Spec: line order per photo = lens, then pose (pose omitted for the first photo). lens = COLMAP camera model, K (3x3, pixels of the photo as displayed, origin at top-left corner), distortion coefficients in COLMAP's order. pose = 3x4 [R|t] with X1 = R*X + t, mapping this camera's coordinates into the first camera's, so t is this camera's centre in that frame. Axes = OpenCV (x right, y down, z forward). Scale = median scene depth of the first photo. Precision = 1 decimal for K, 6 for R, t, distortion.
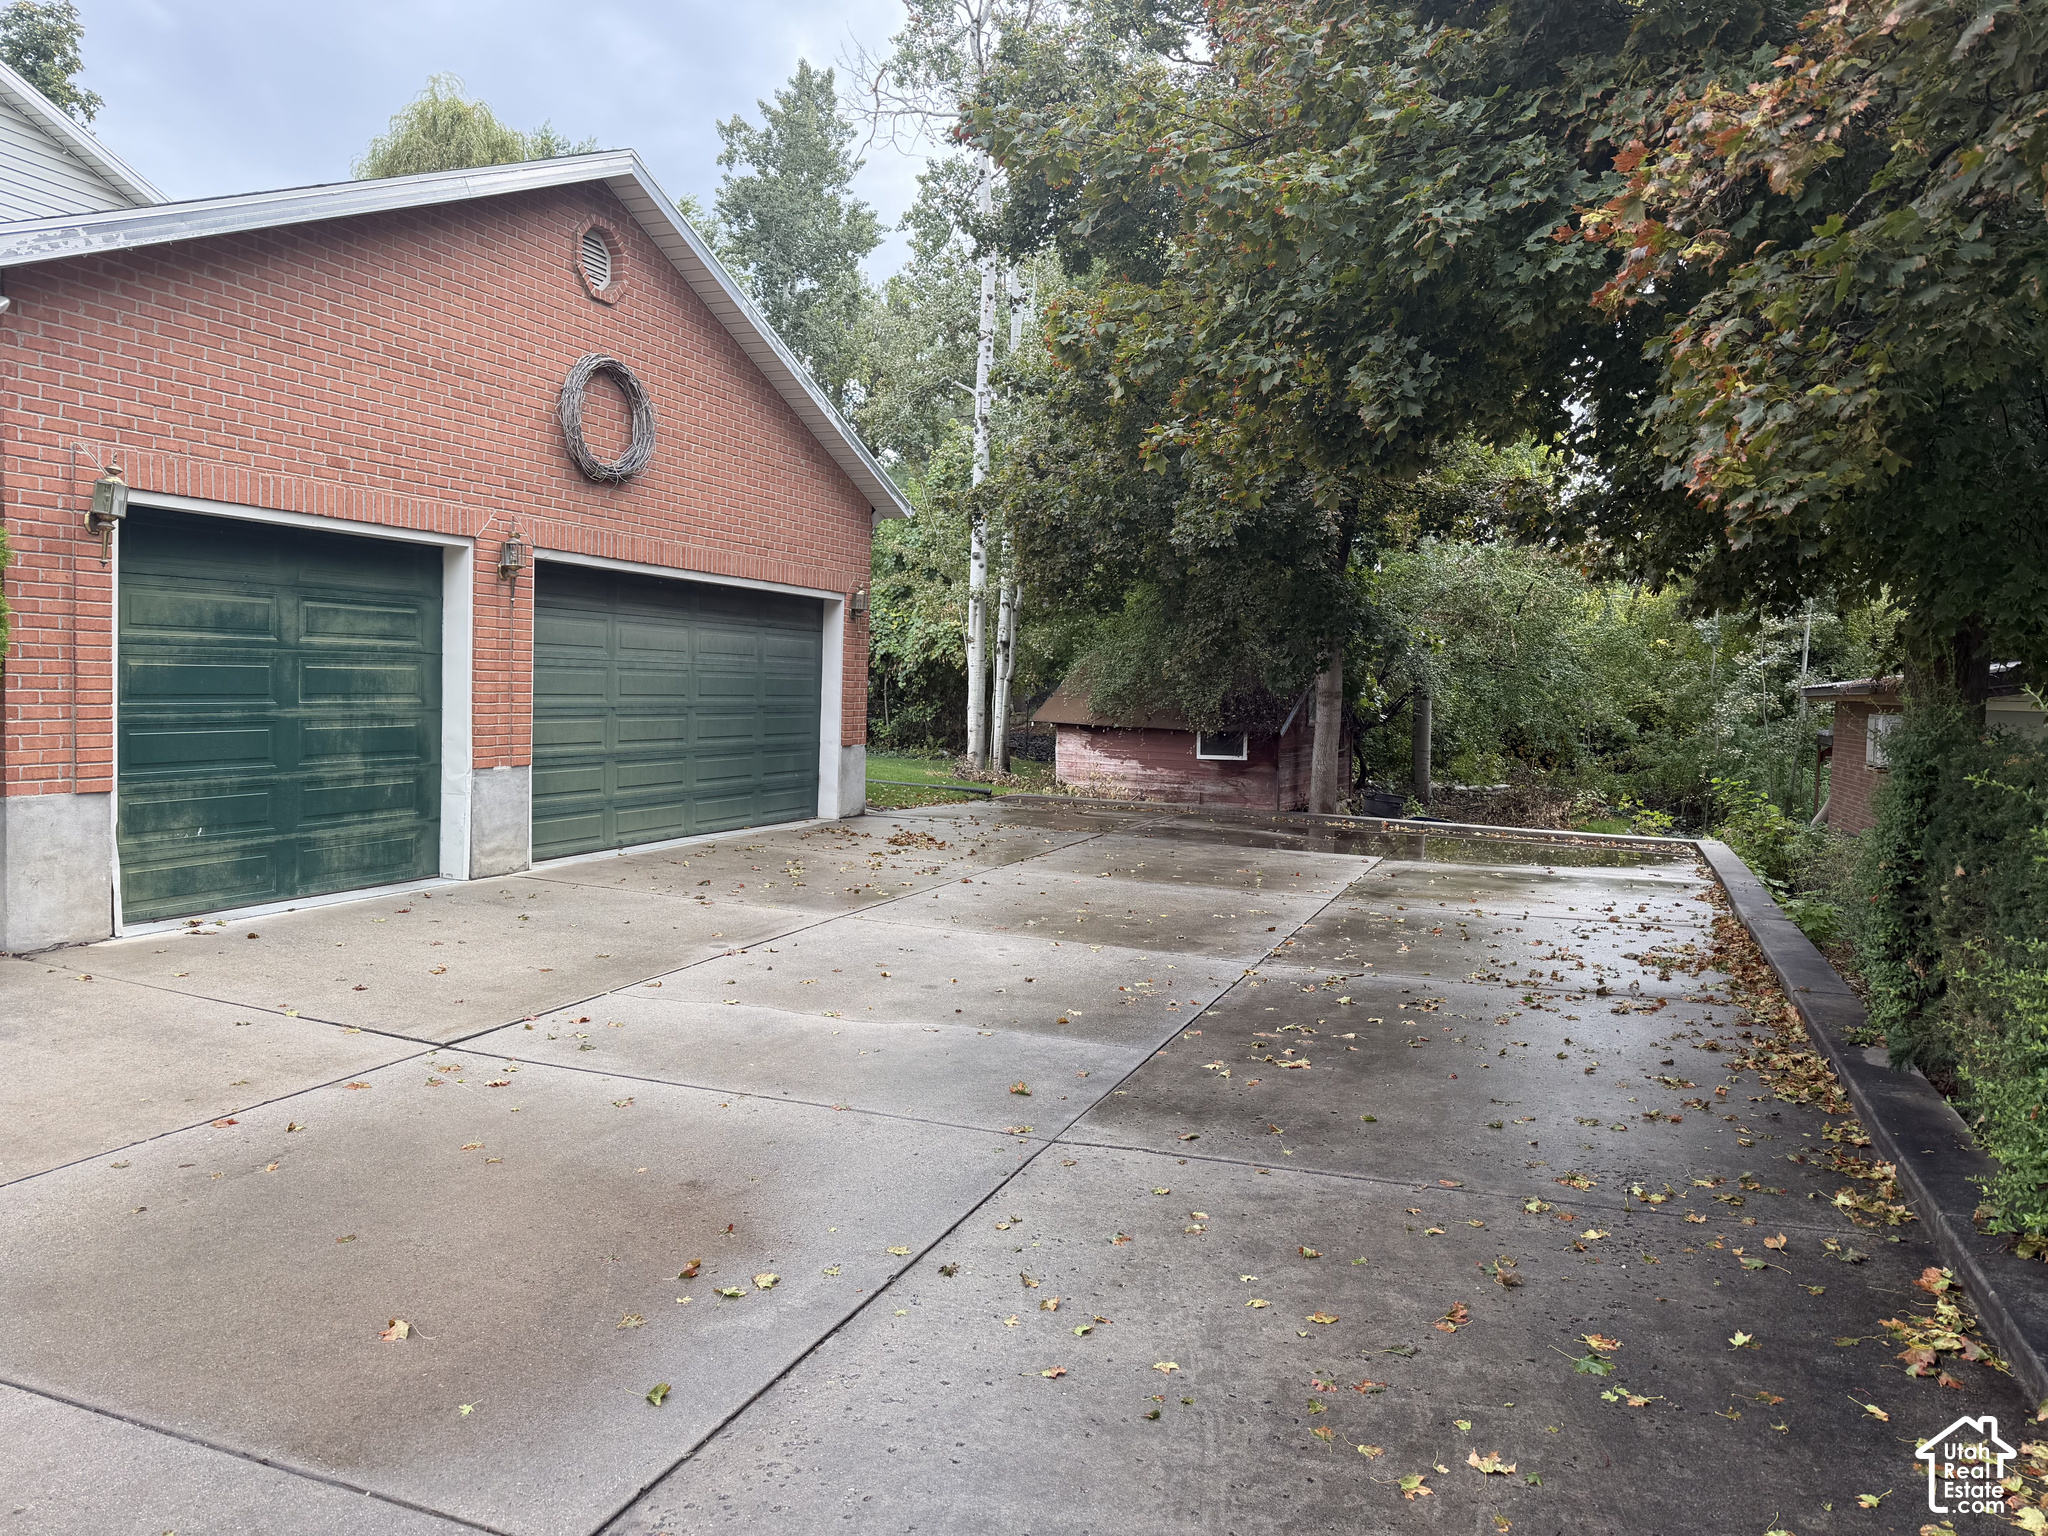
lens RADIAL K [[1410.8, 0, 1020.7], [0, 1410.8, 796.6], [0, 0, 1]] dist [-0.011957, -0.004767]
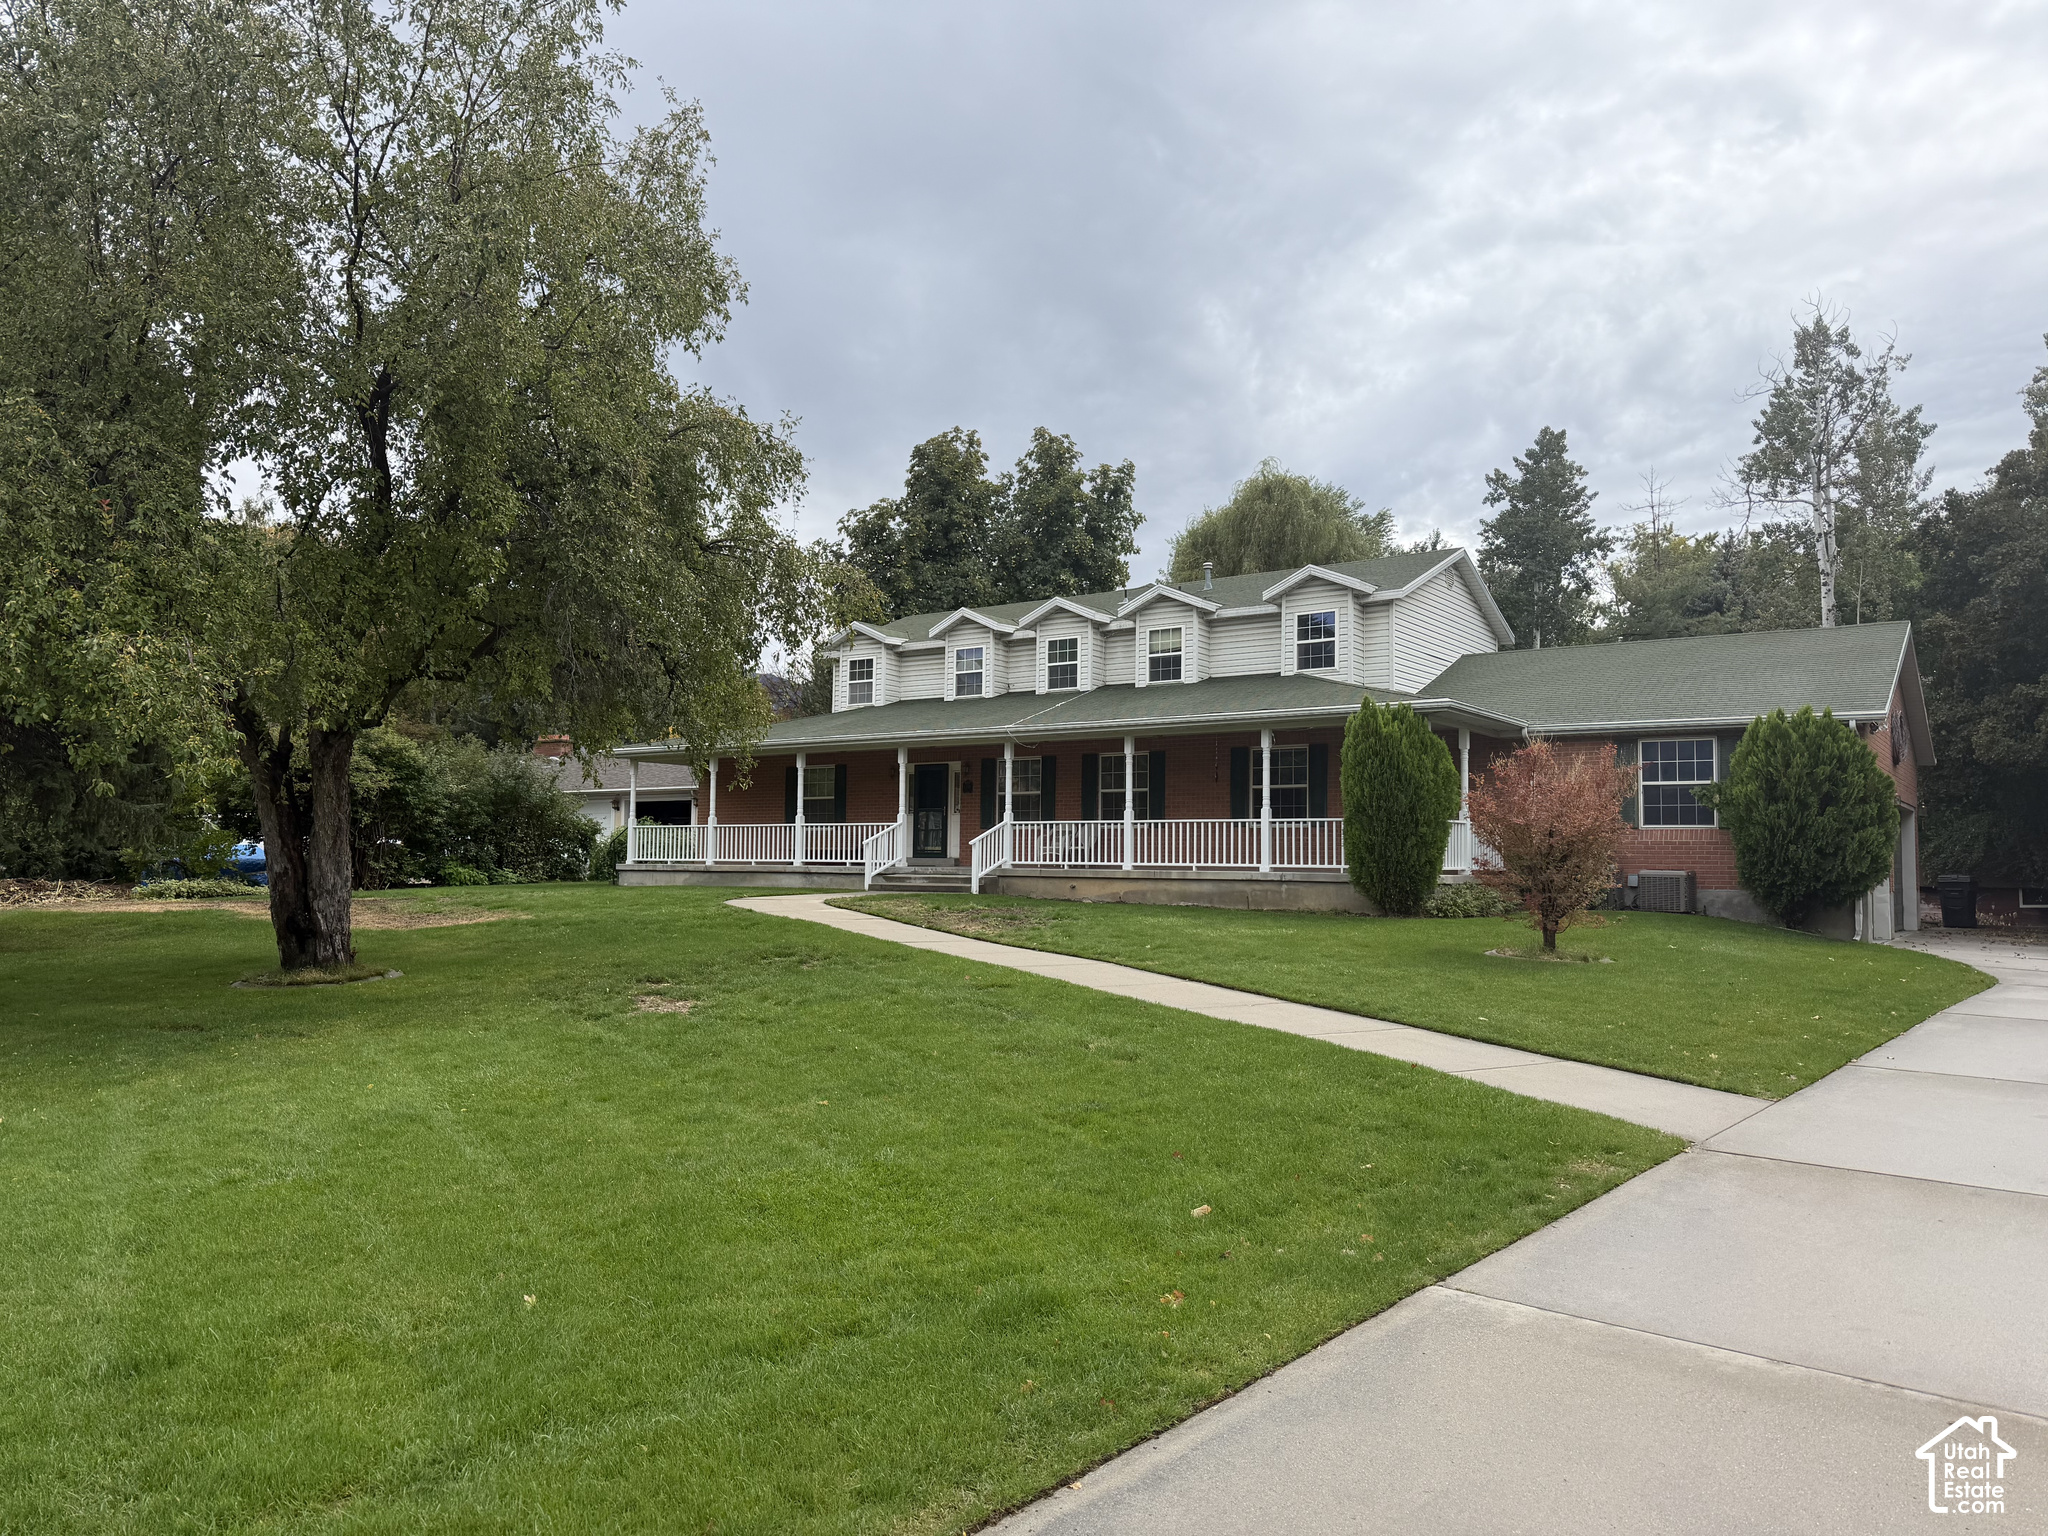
lens RADIAL K [[1410.8, 0, 1020.7], [0, 1410.8, 796.6], [0, 0, 1]] dist [-0.011957, -0.004767]
pose [[0.955835, -0.037586, -0.291489, -0.765376], [-0.003363, 0.990325, -0.138724, 0.121733], [0.293883, 0.133578, 0.946462, -1.298294]]
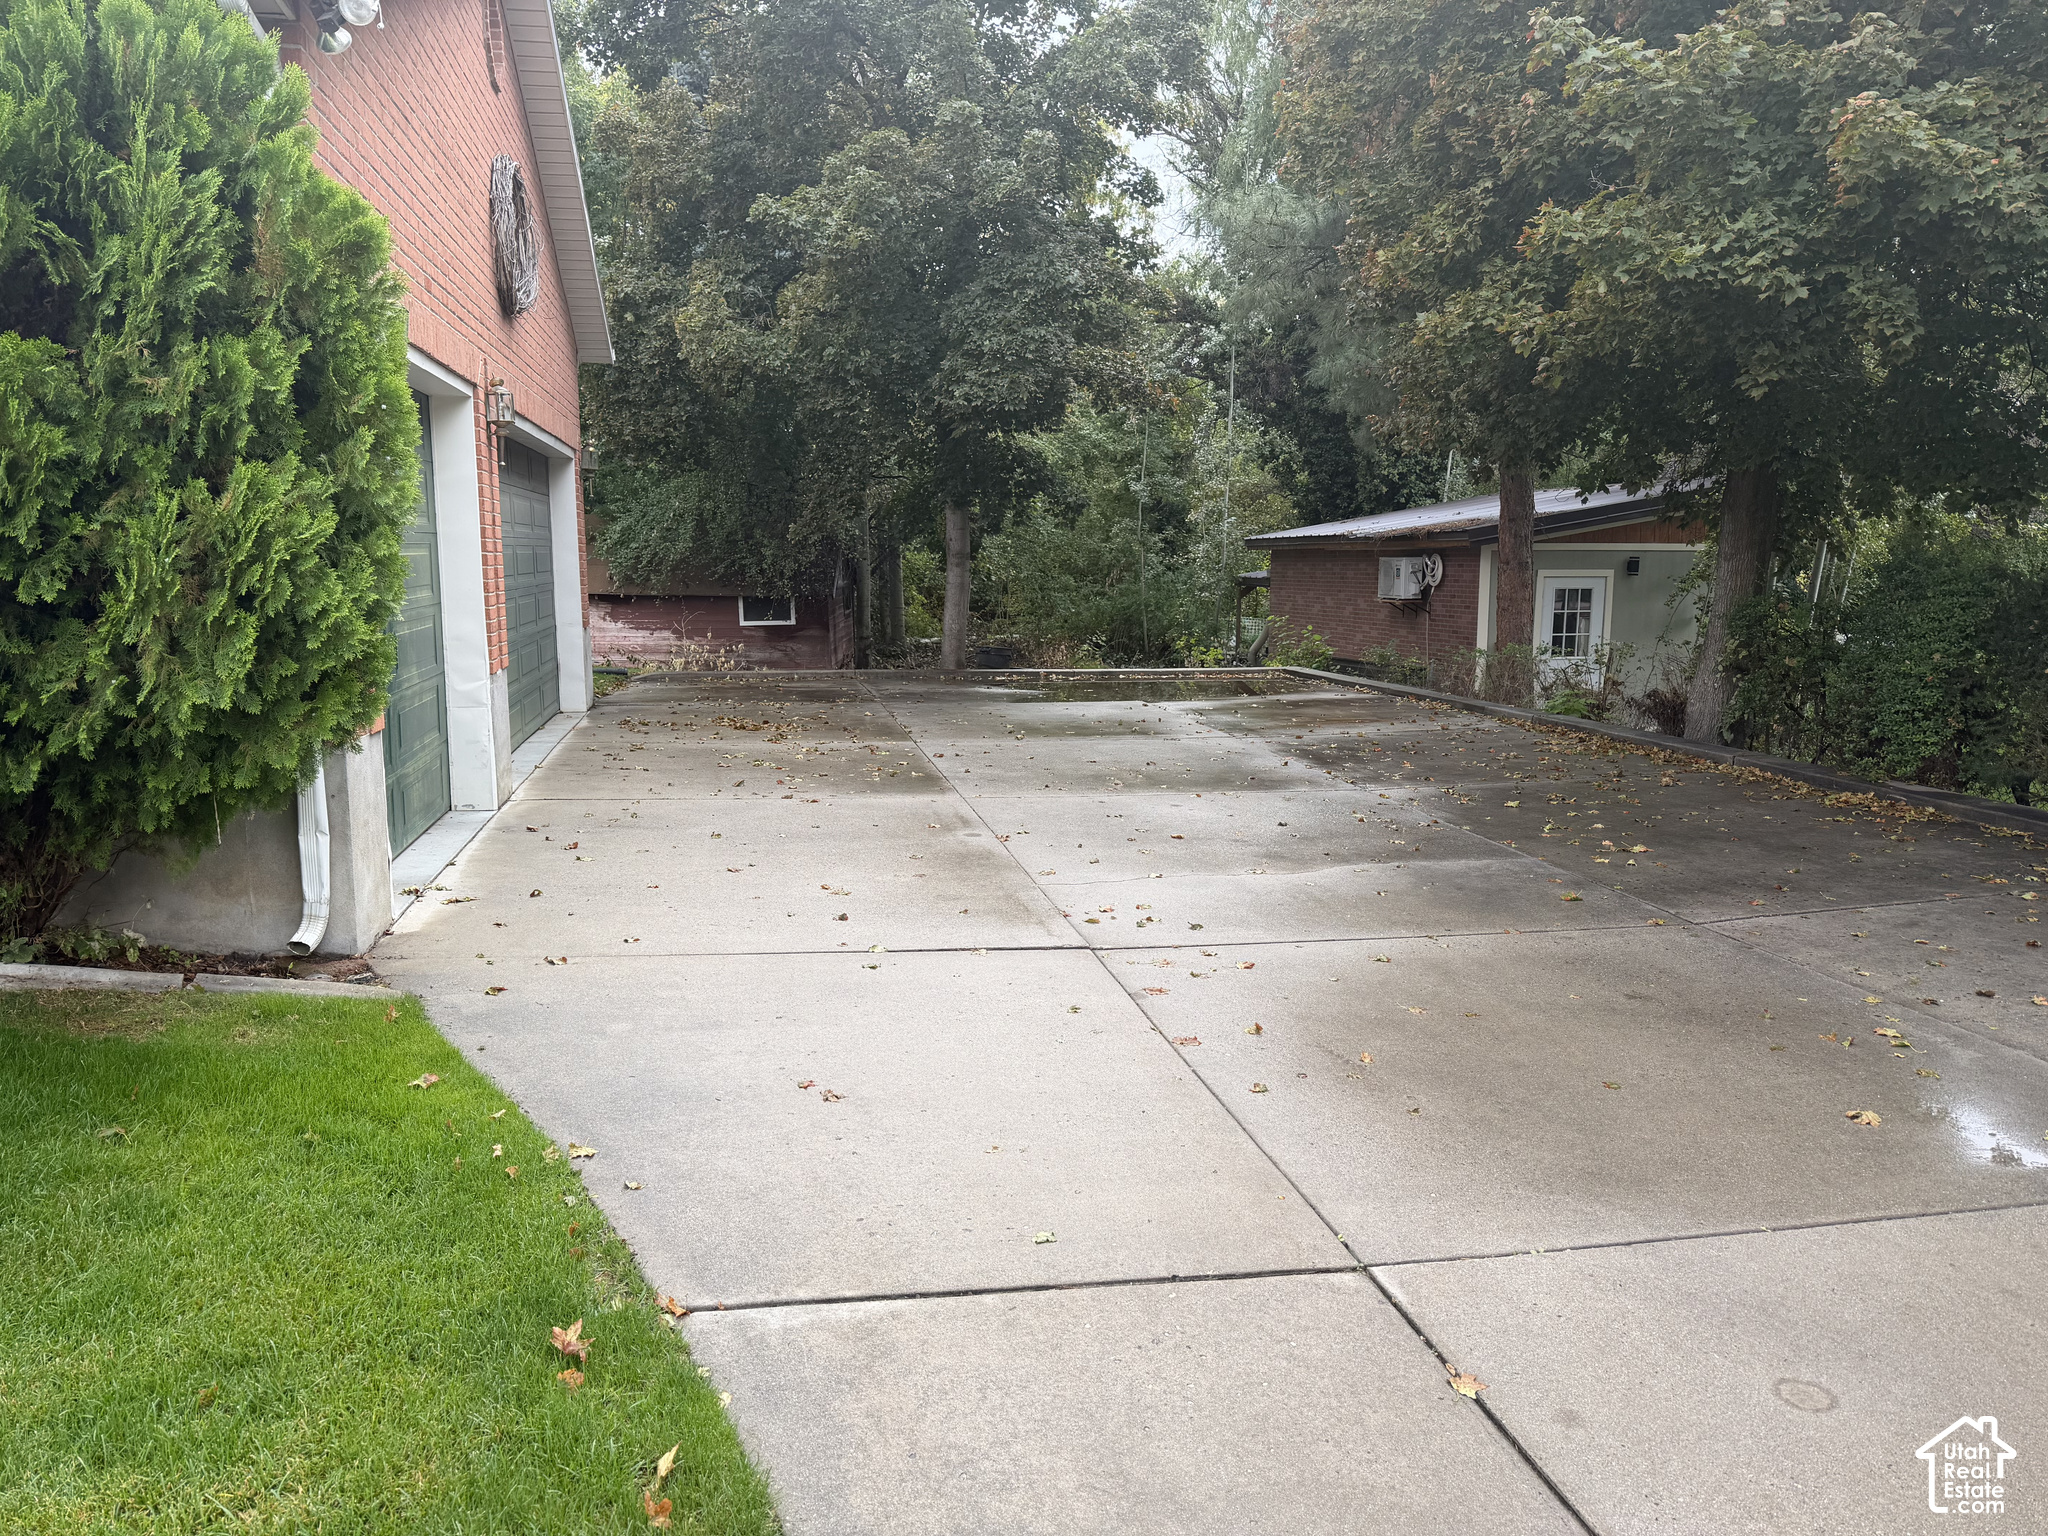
lens RADIAL K [[1463.2, 0, 1024.0], [0, 1463.2, 768.0], [0, 0, 1]] dist [0.046578, -0.001343]
pose [[0.859153, -0.105079, 0.500815, -0.356118], [0.067957, 0.993450, 0.091861, -0.014457], [-0.507187, -0.044889, 0.860666, 0.068369]]
